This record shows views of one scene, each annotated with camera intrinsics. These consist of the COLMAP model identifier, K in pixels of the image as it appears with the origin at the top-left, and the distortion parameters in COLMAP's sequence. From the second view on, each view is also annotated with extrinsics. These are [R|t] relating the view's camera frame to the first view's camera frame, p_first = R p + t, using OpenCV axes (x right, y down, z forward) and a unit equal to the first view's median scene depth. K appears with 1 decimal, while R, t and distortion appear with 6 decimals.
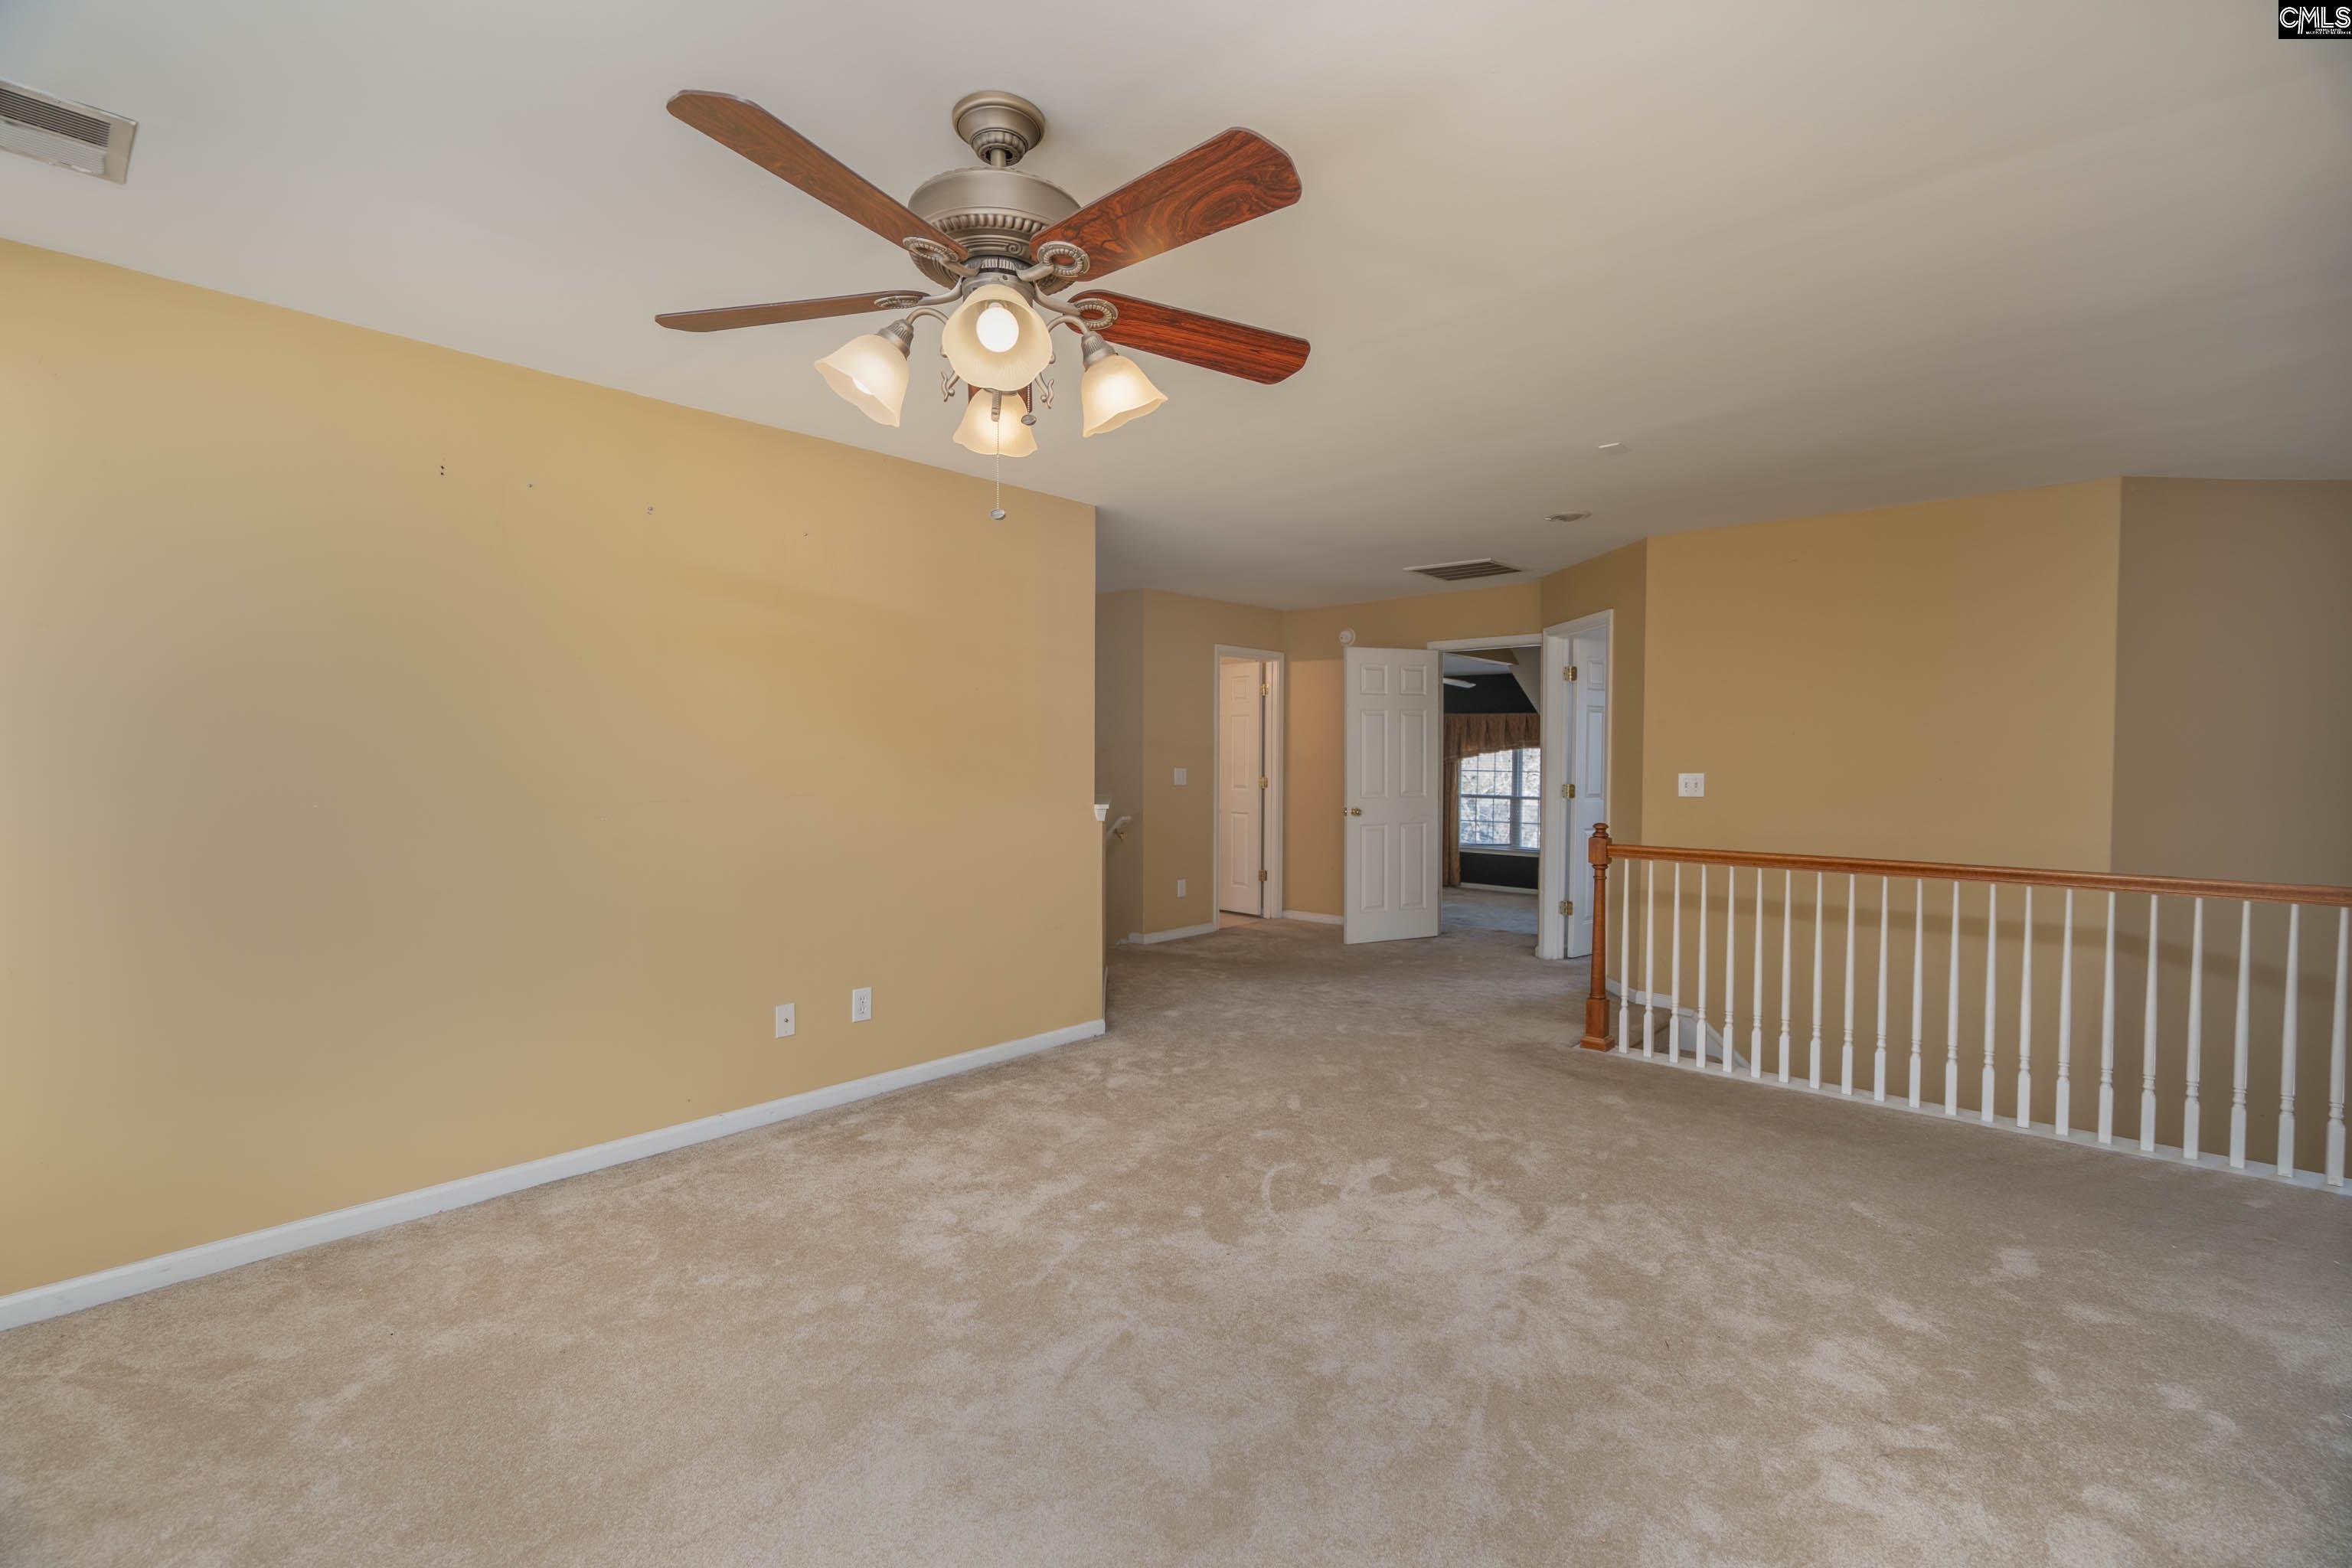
lens RADIAL K [[1049.8, 0, 1156.4], [0, 1049.8, 785.7], [0, 0, 1]] dist [-0.005951, 0.001174]
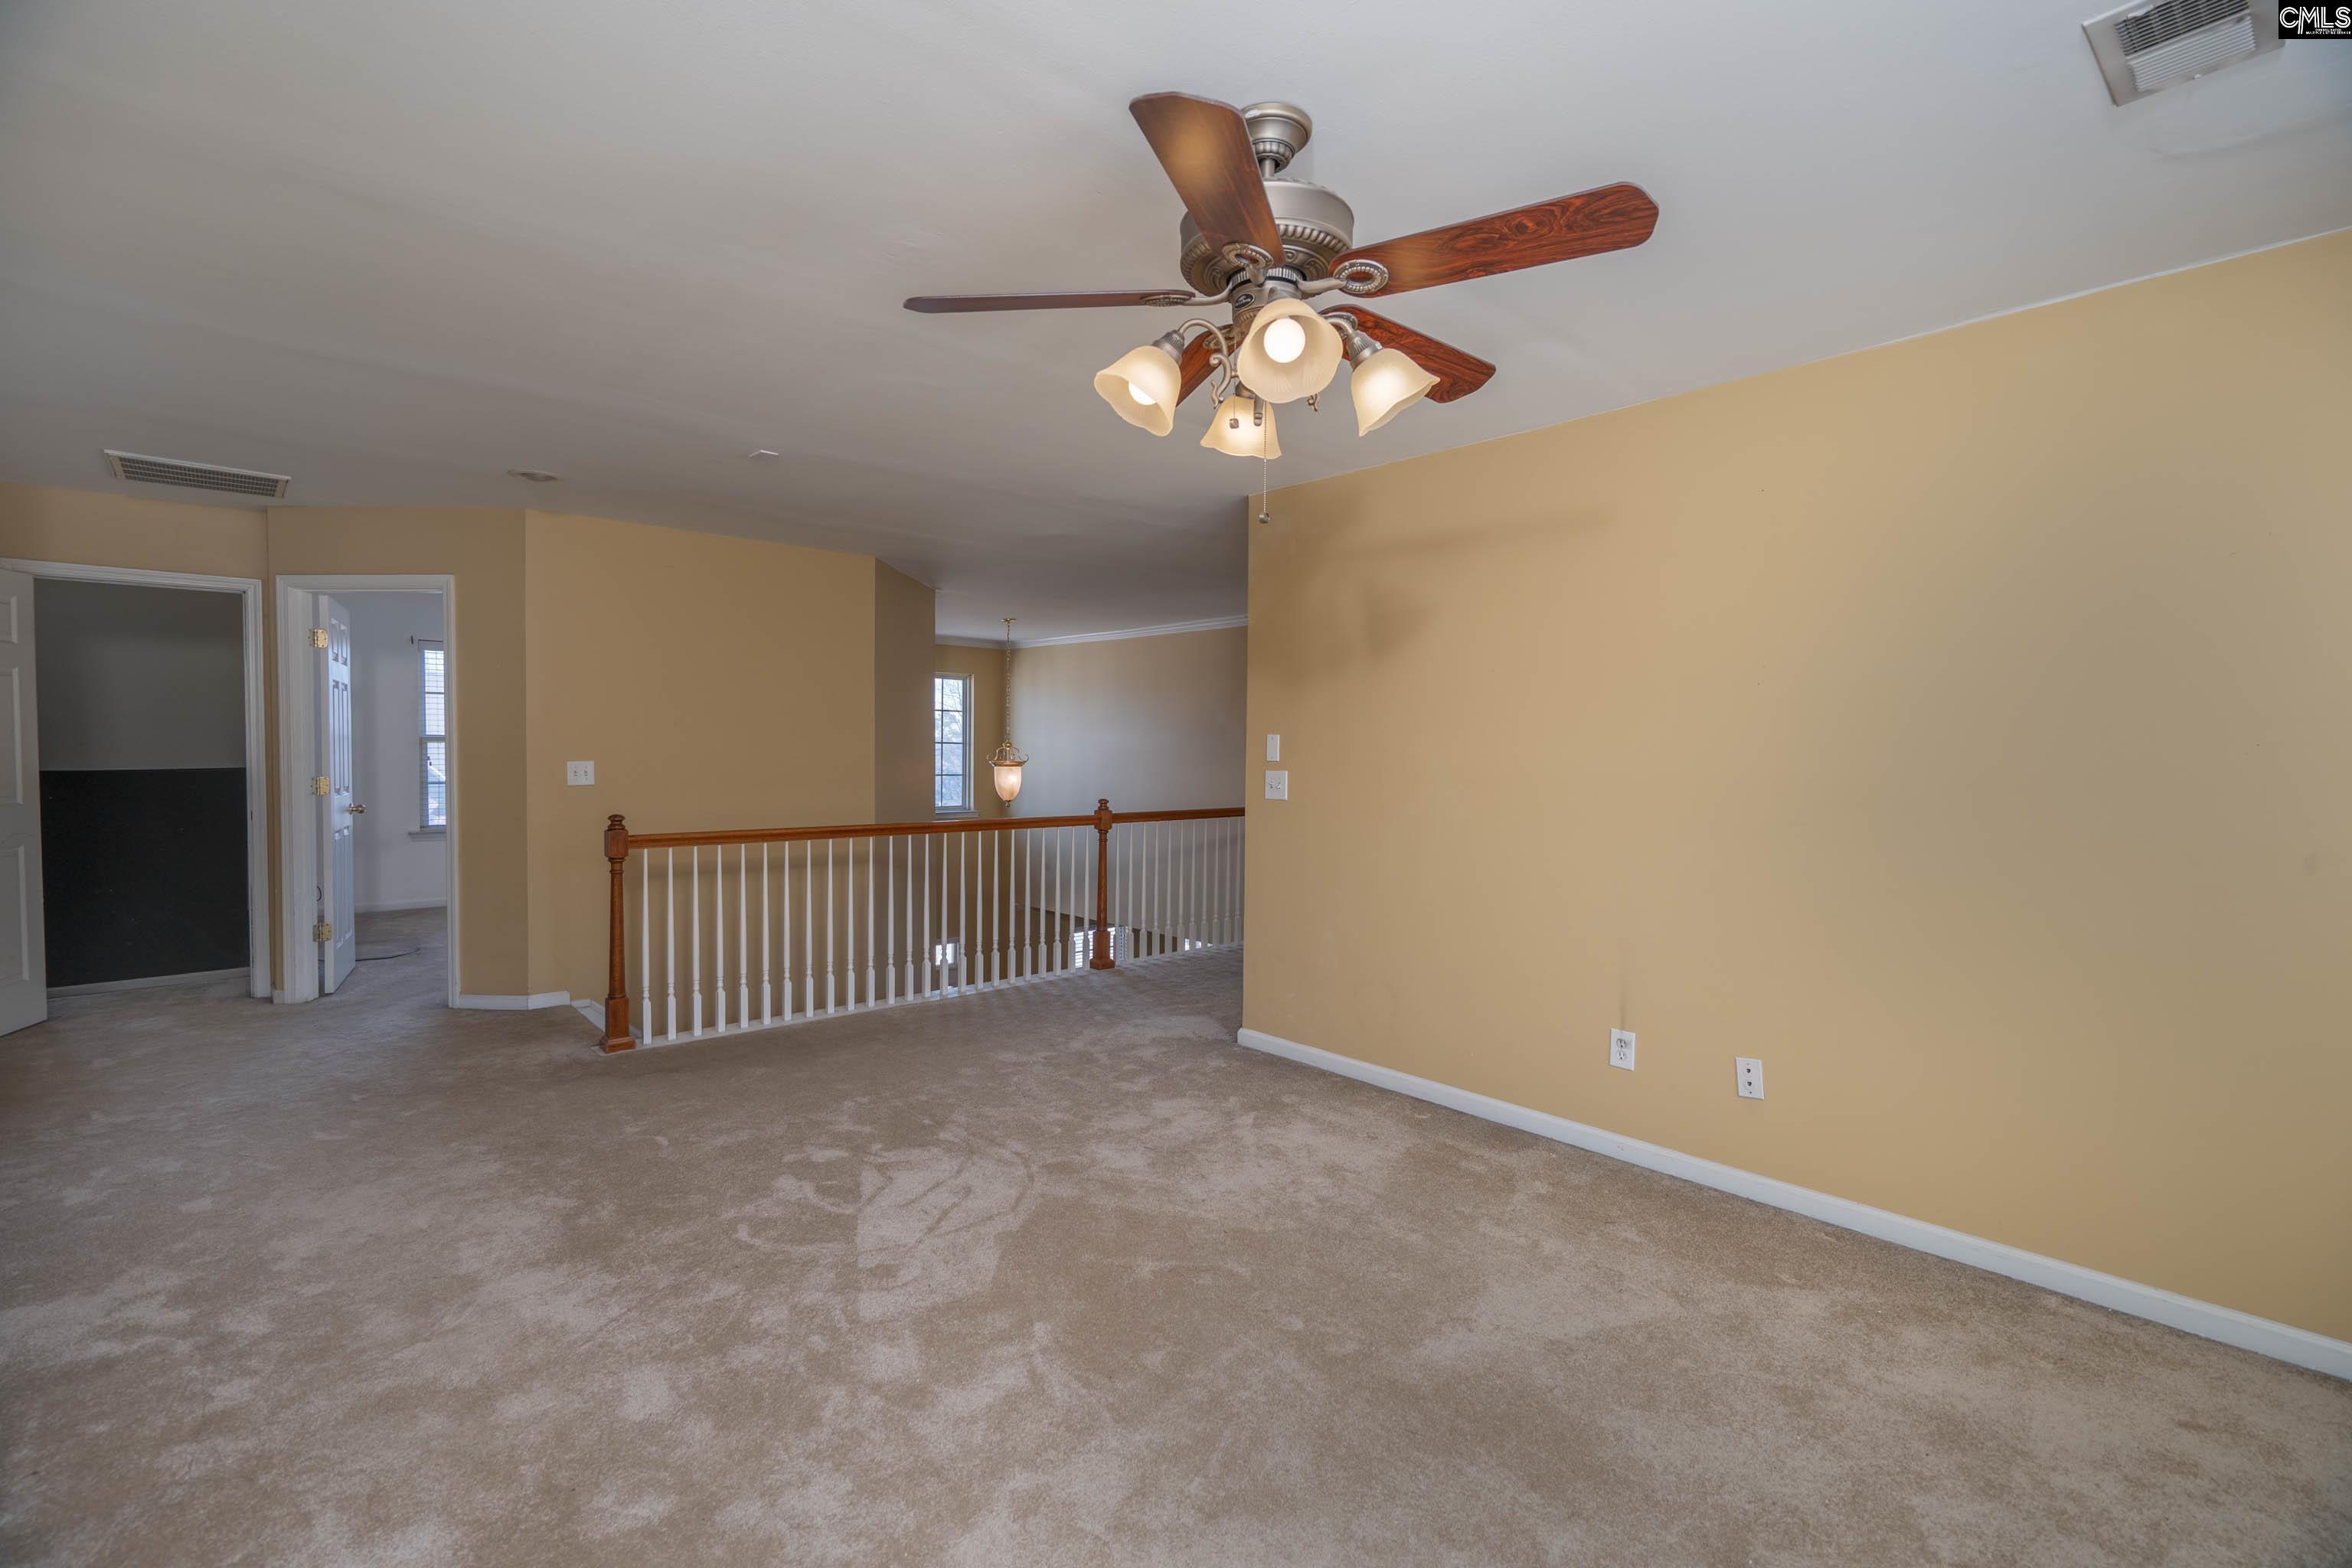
lens RADIAL K [[1049.8, 0, 1156.4], [0, 1049.8, 785.7], [0, 0, 1]] dist [-0.005951, 0.001174]
pose [[0.102483, -0.036962, 0.994048, -0.514413], [0.021466, 0.999159, 0.034939, -0.014369], [-0.994503, 0.017757, 0.103190, 0.441829]]
